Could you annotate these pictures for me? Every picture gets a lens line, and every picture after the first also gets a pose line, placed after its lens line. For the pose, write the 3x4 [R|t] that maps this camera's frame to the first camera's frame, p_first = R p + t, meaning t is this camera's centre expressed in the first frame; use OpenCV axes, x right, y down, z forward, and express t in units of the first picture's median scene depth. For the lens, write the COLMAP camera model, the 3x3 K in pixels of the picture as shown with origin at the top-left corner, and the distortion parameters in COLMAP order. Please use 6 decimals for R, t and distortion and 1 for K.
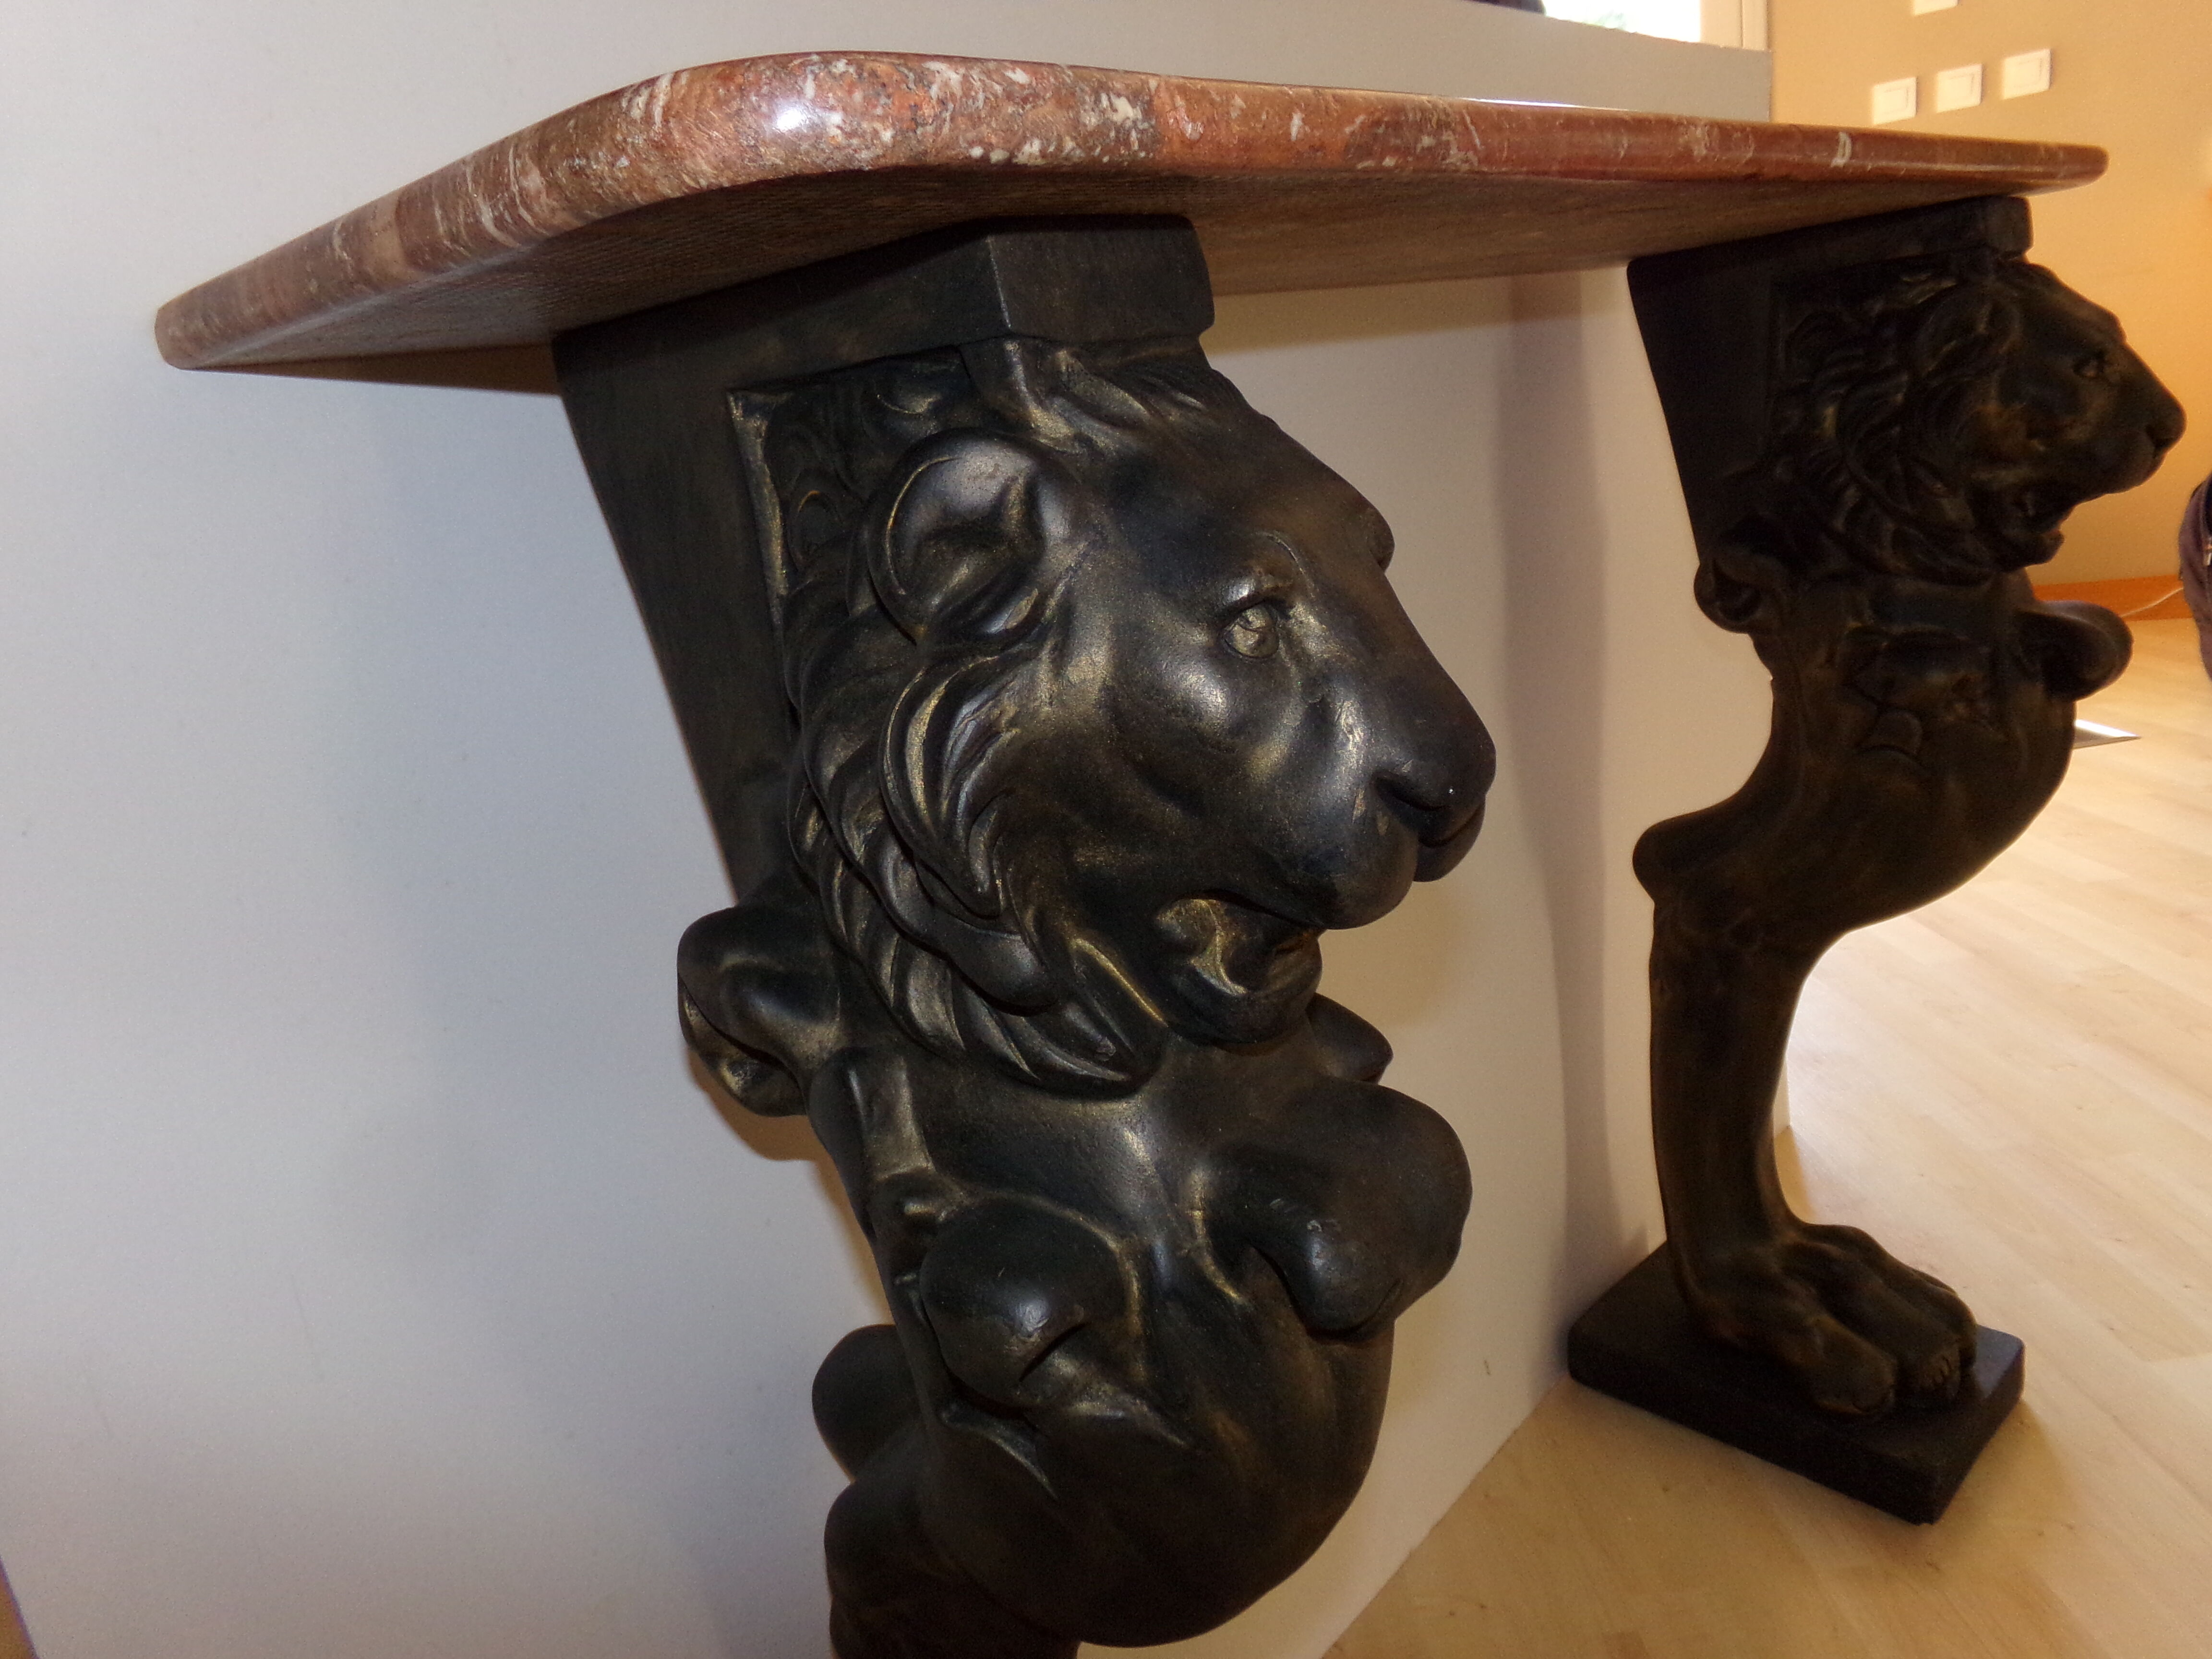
lens RADIAL K [[1532.1, 0, 1106.0], [0, 1532.1, 829.5], [0, 0, 1]] dist [0.022519, -0.001725]
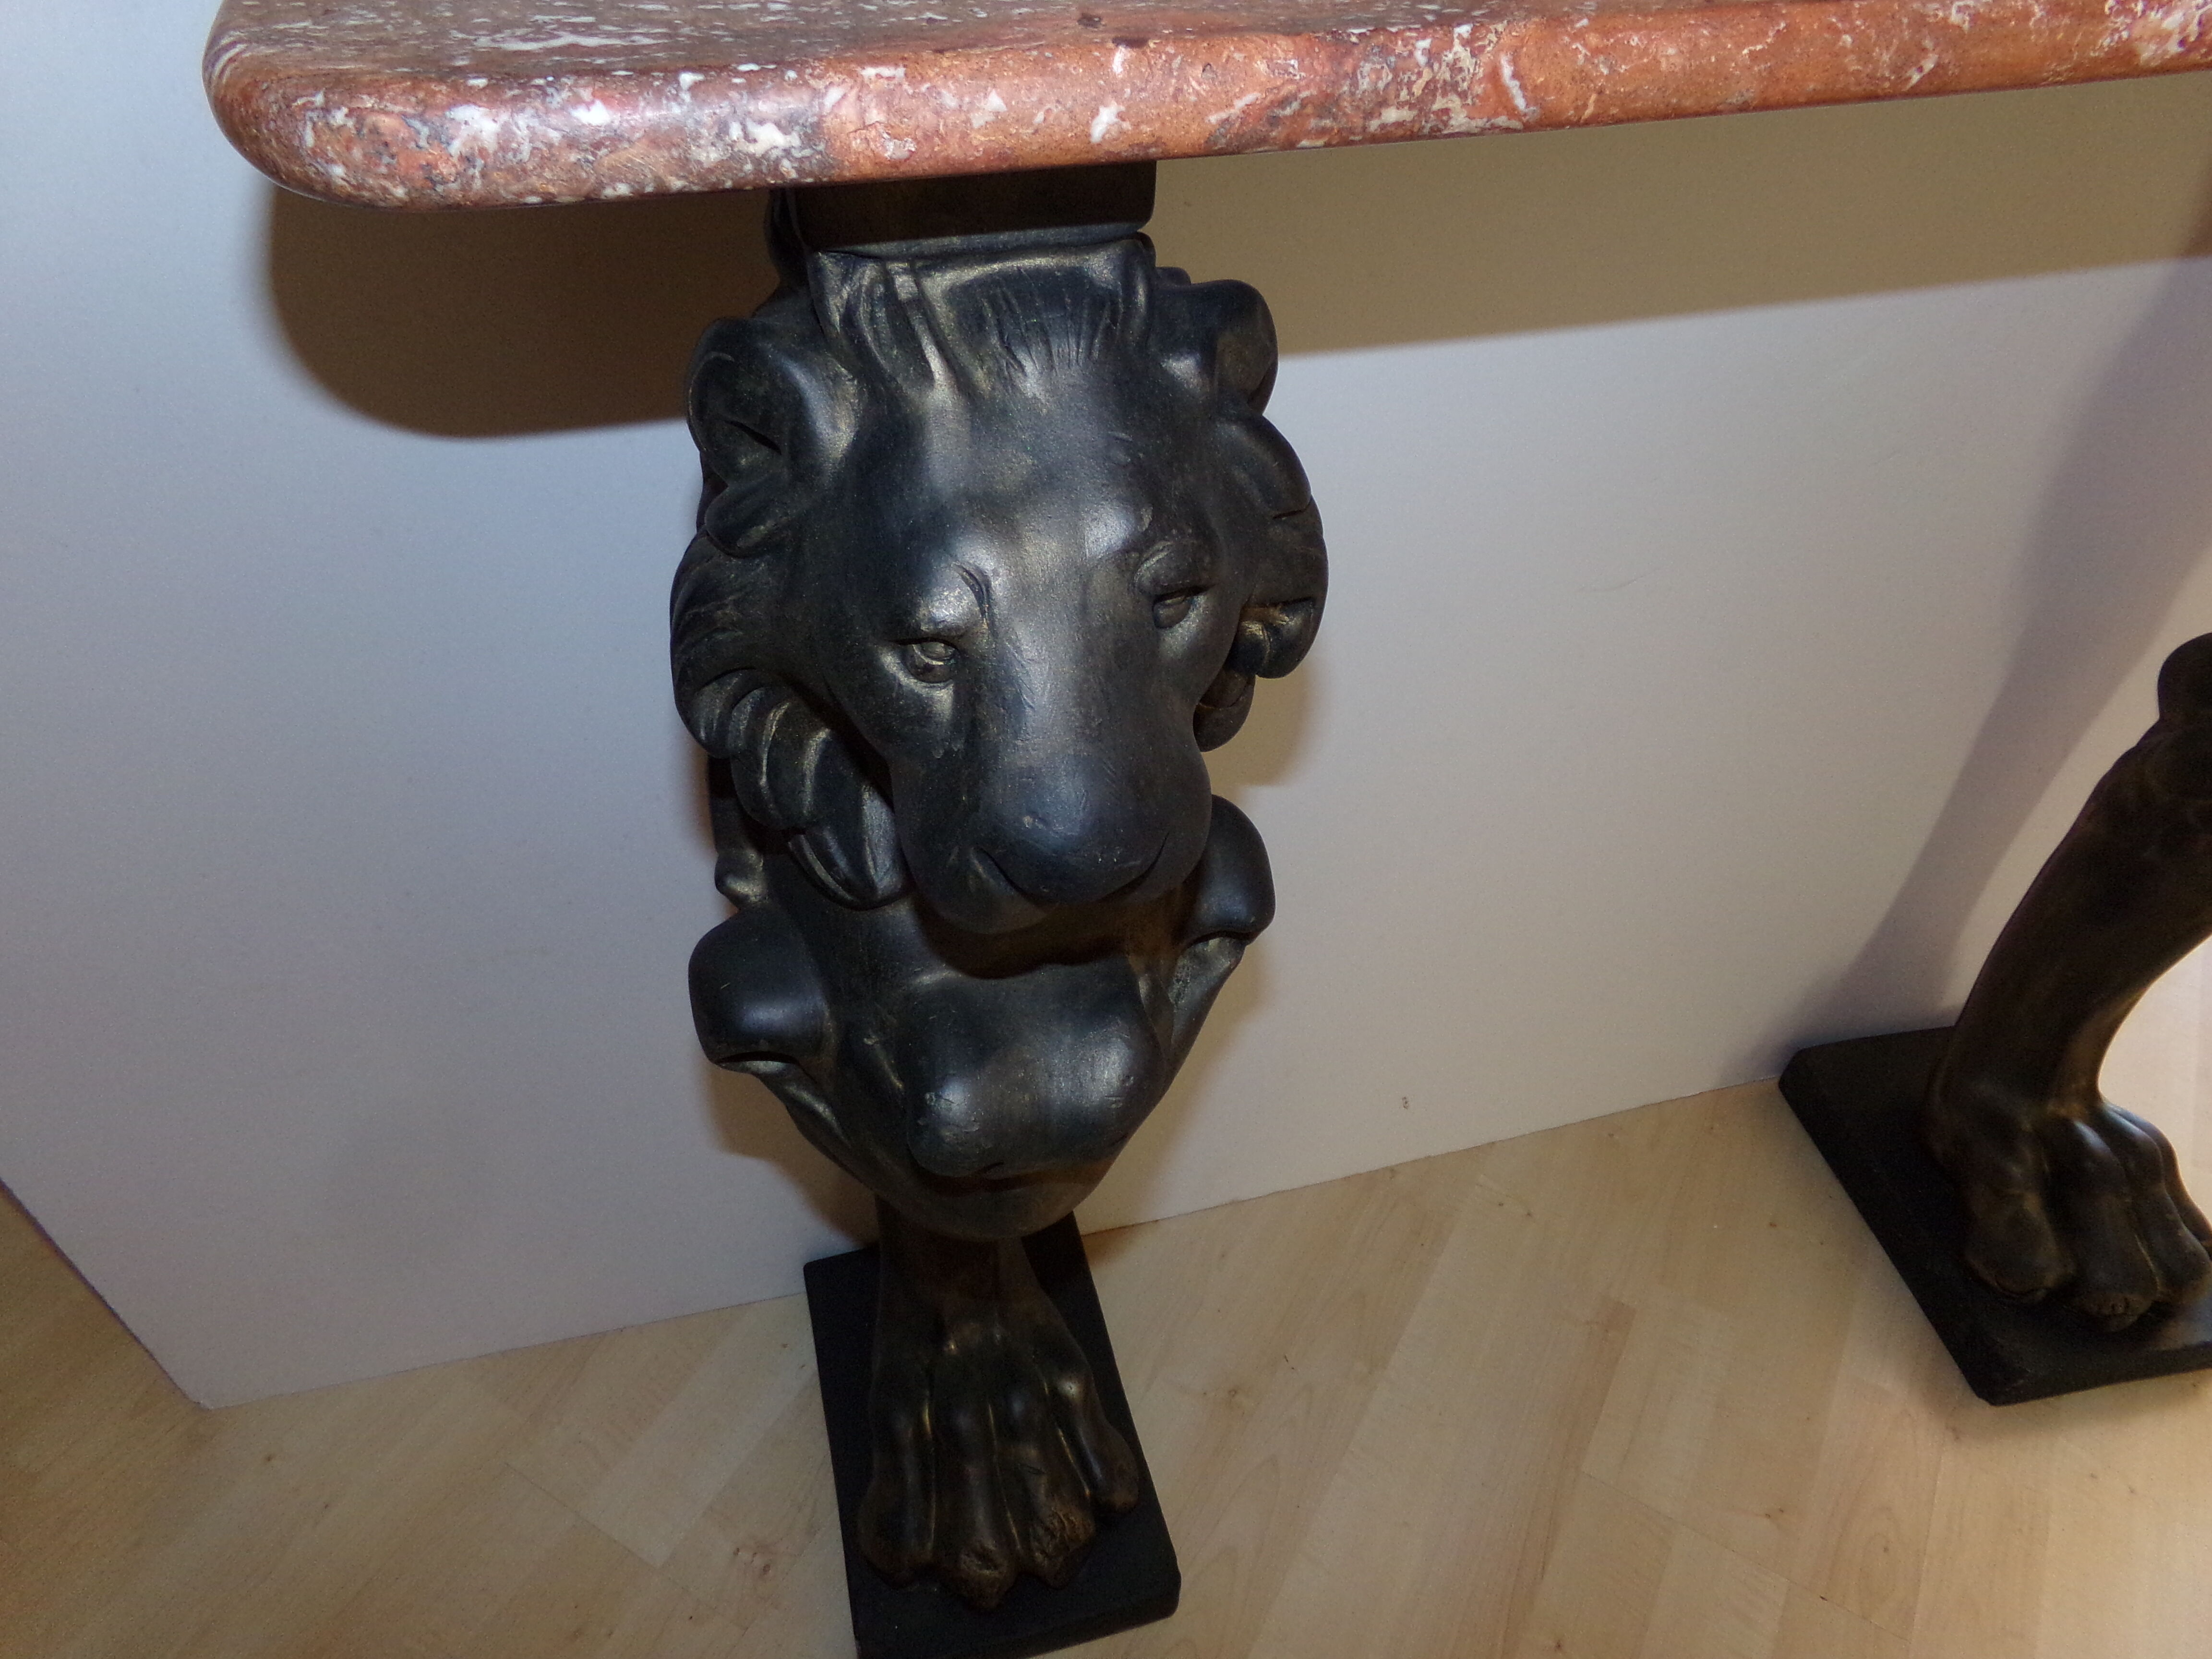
lens RADIAL K [[1532.1, 0, 1106.0], [0, 1532.1, 829.5], [0, 0, 1]] dist [0.022519, -0.001725]
pose [[0.830705, 0.473231, -0.293226, 0.632600], [-0.270777, 0.803665, 0.529907, -0.702349], [0.486424, -0.360798, 0.795749, 0.293273]]
